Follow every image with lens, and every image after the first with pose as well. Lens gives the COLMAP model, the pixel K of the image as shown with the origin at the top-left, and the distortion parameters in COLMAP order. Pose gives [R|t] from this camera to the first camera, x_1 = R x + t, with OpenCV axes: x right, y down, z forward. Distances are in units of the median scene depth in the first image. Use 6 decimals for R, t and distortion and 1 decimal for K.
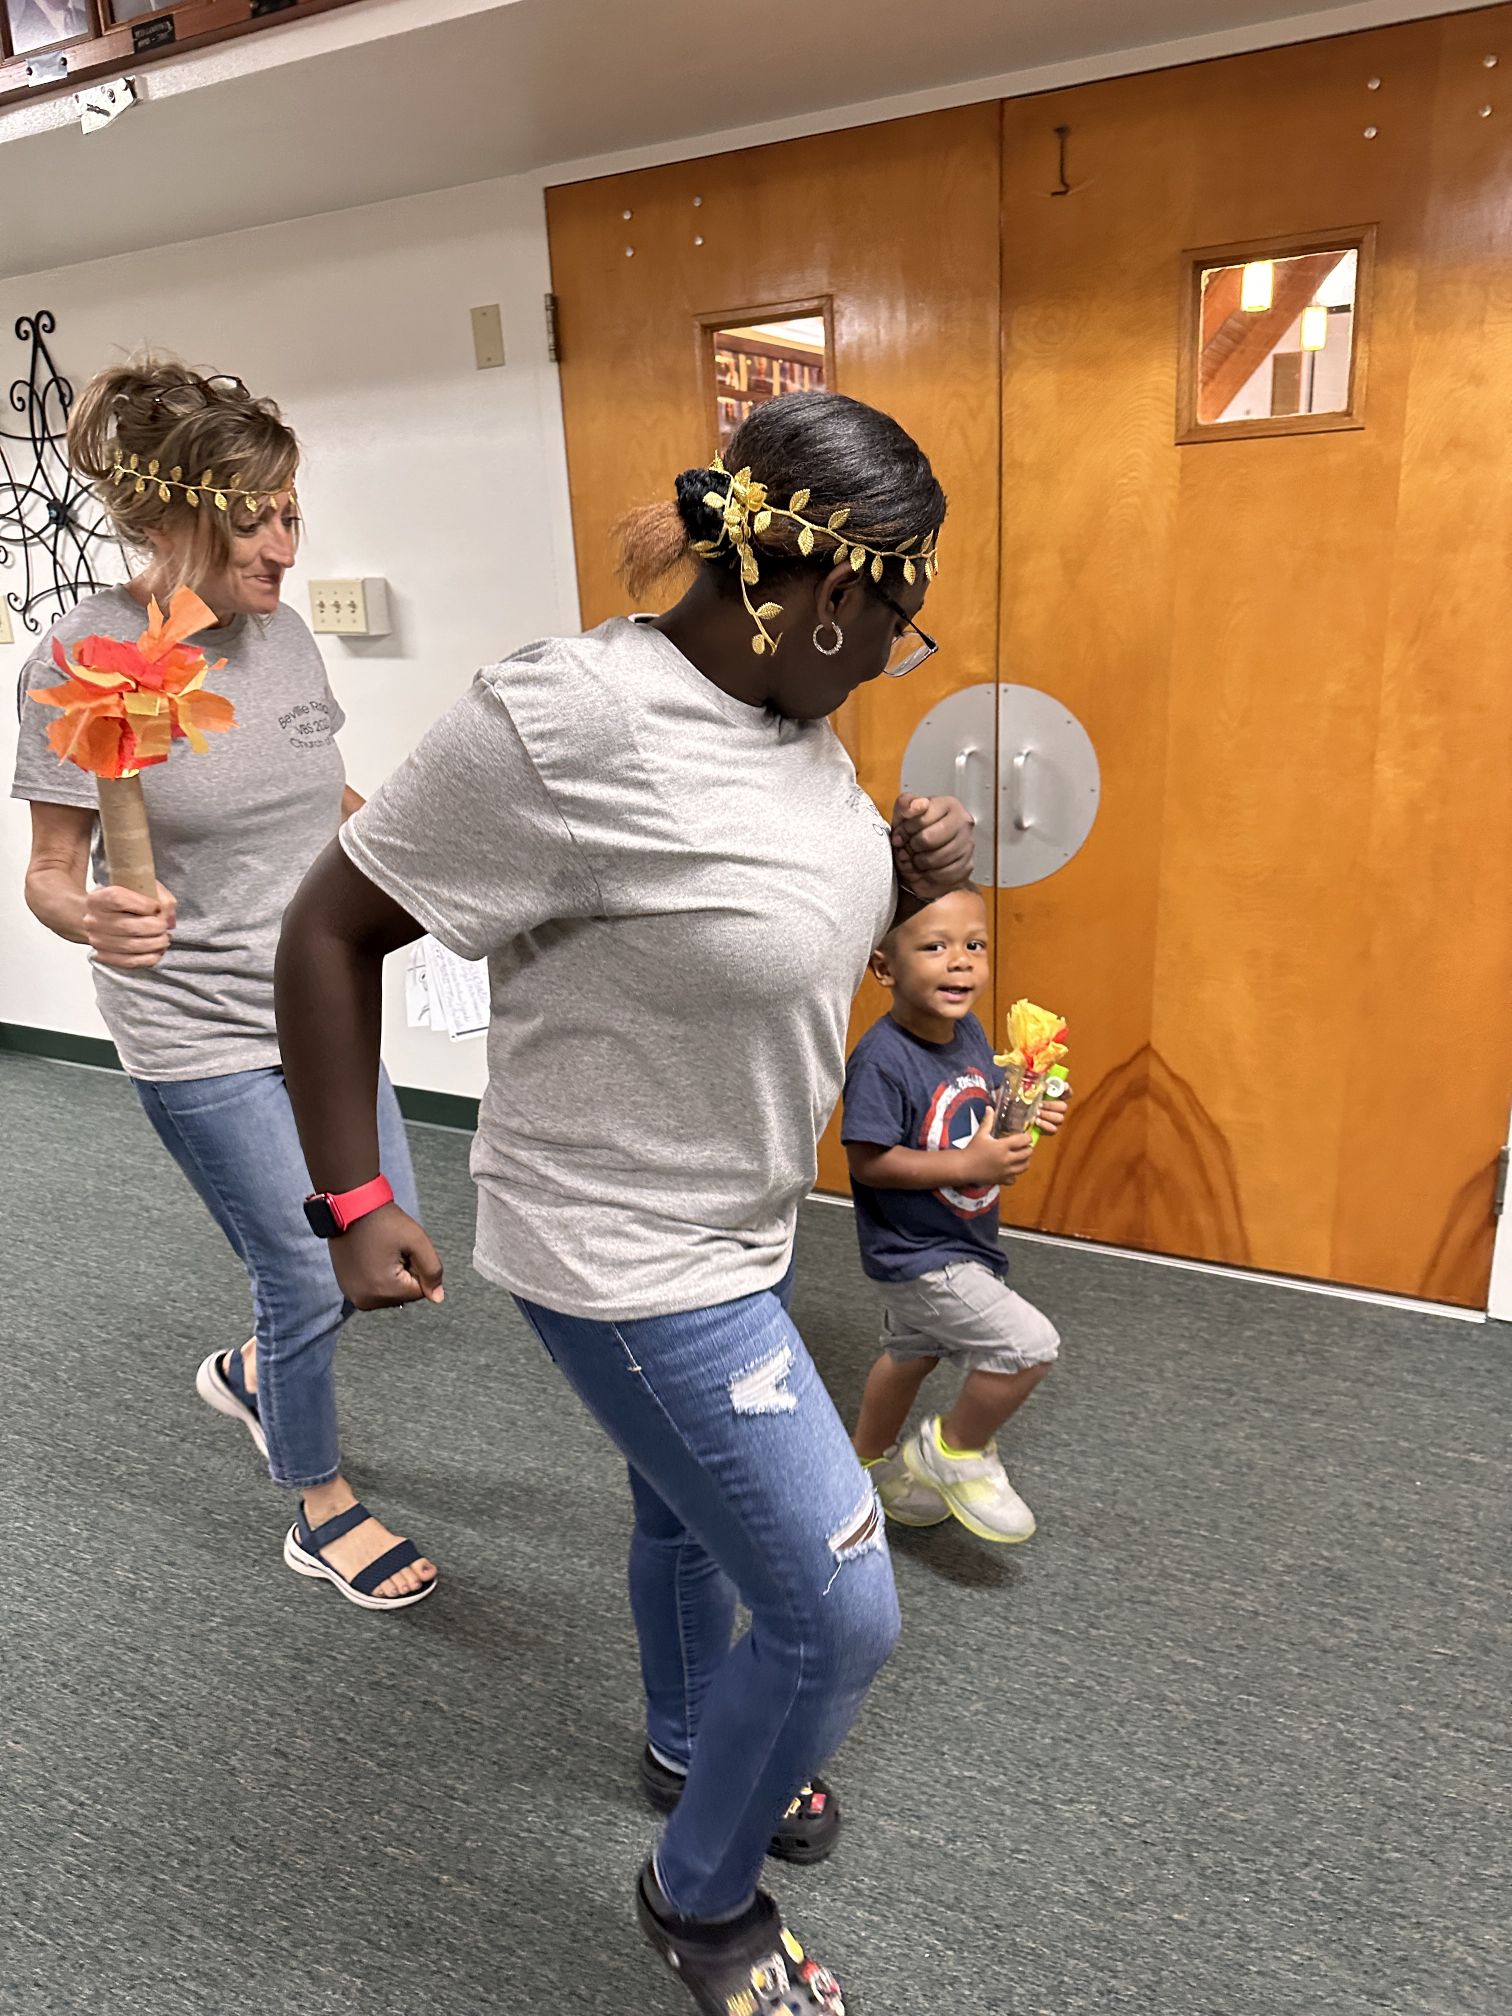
lens RADIAL K [[1462.8, 0, 757.9], [0, 1462.8, 1013.7], [0, 0, 1]] dist [0.032606, -0.022605]
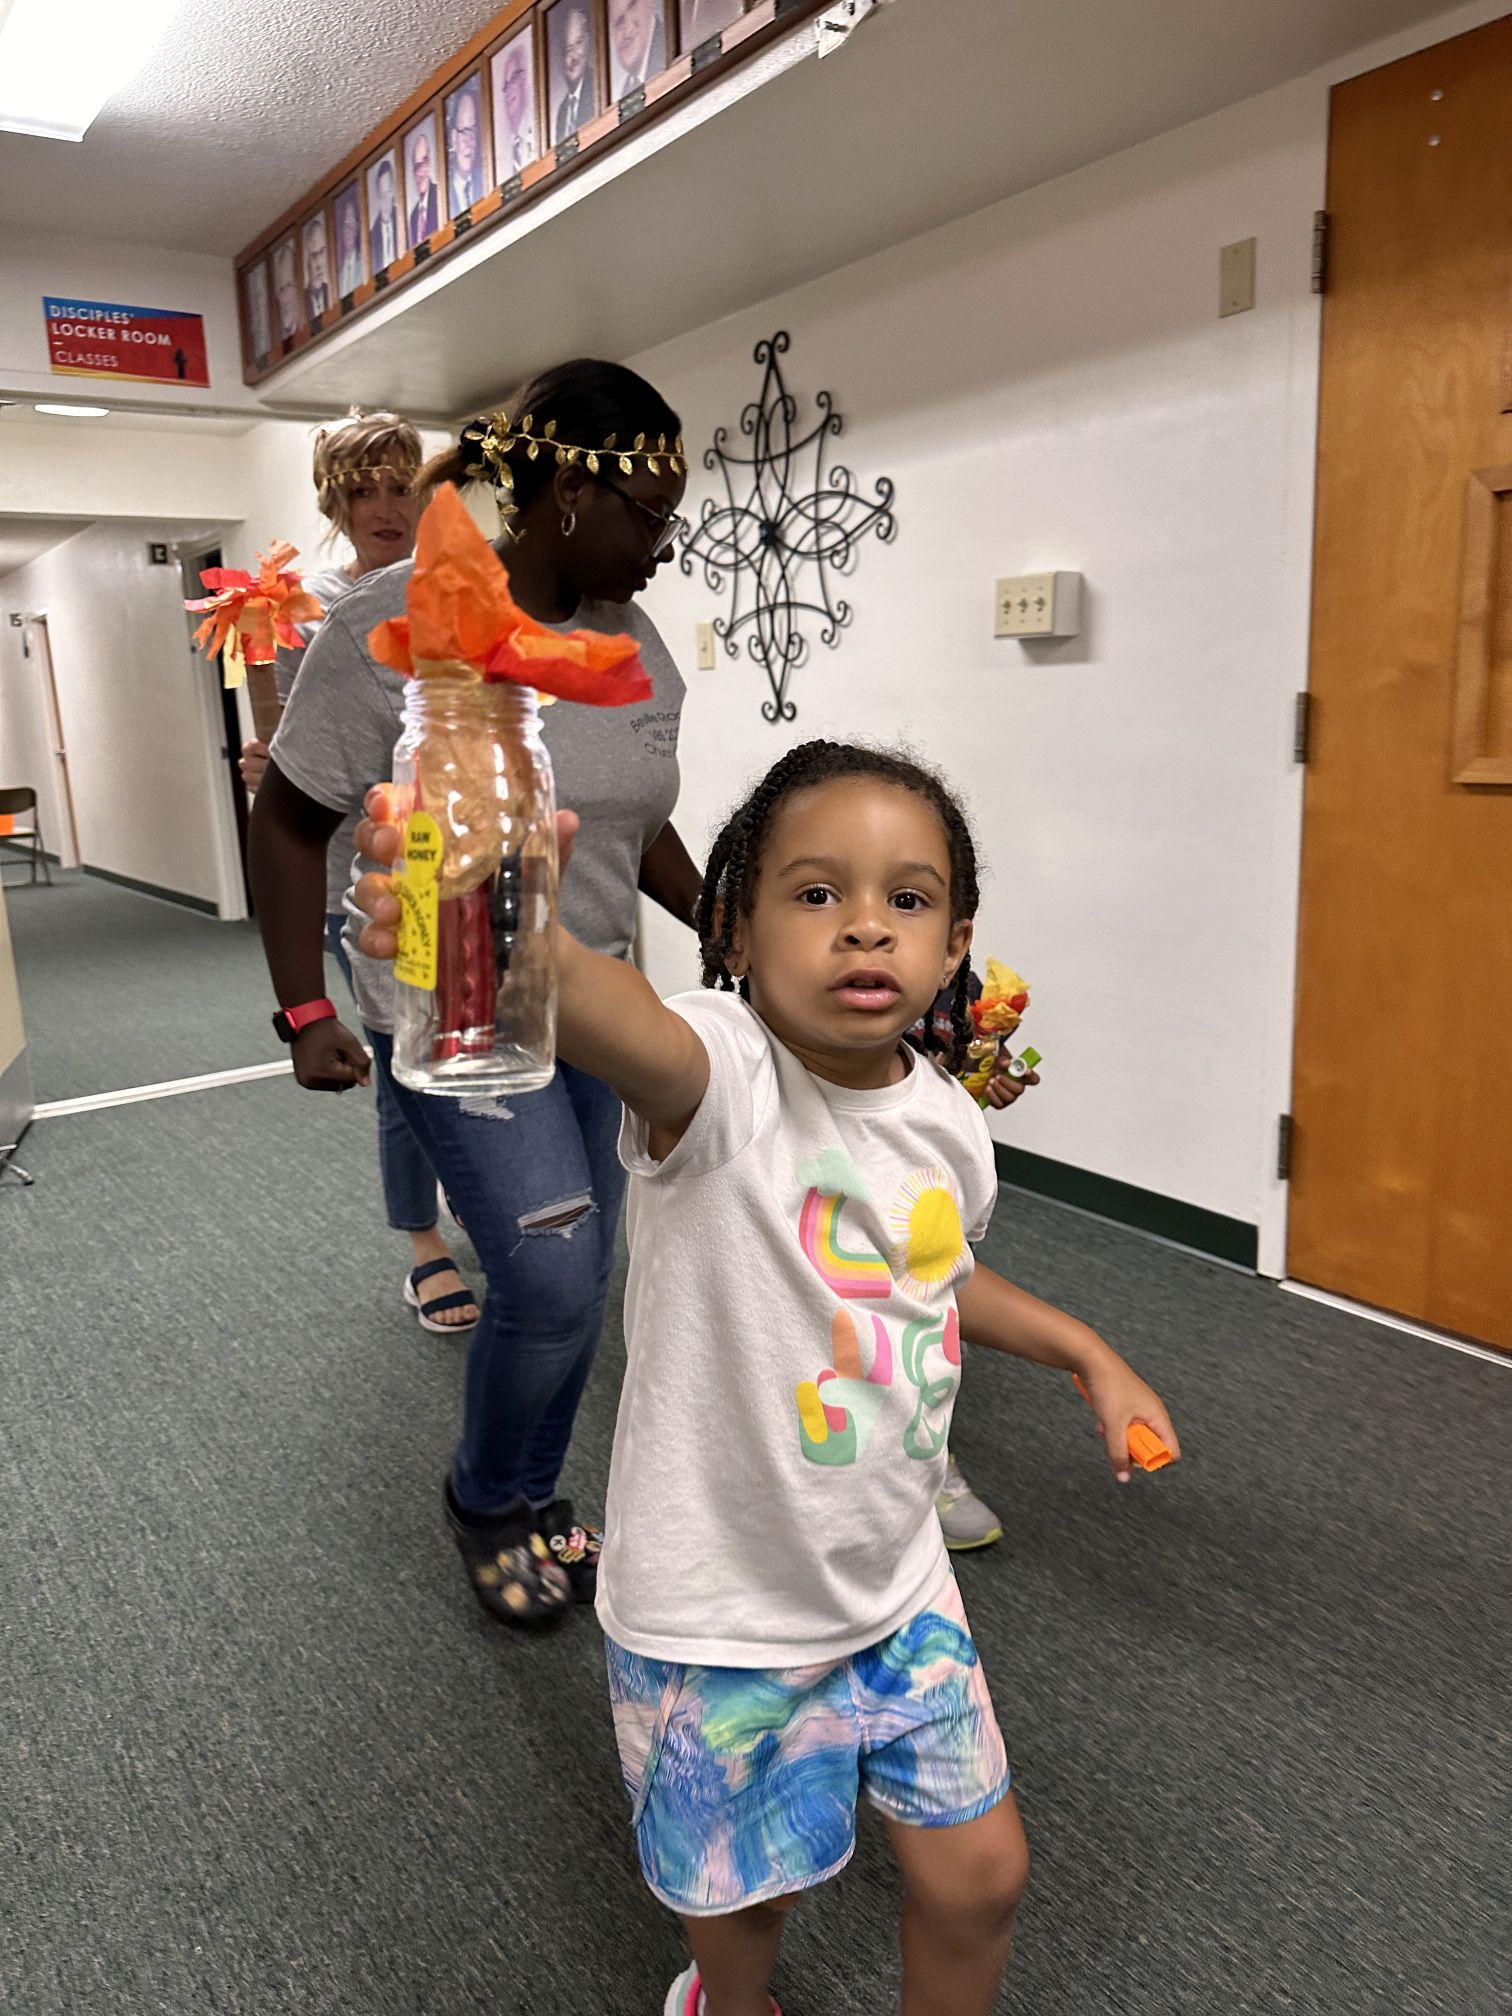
lens RADIAL K [[1462.8, 0, 763.7], [0, 1462.8, 1010.4], [0, 0, 1]] dist [0.032606, -0.022605]
pose [[0.897703, 0.102917, -0.428412, -0.017460], [-0.140668, 0.988396, -0.057317, 0.039849], [0.417542, 0.111718, 0.901764, 0.142353]]
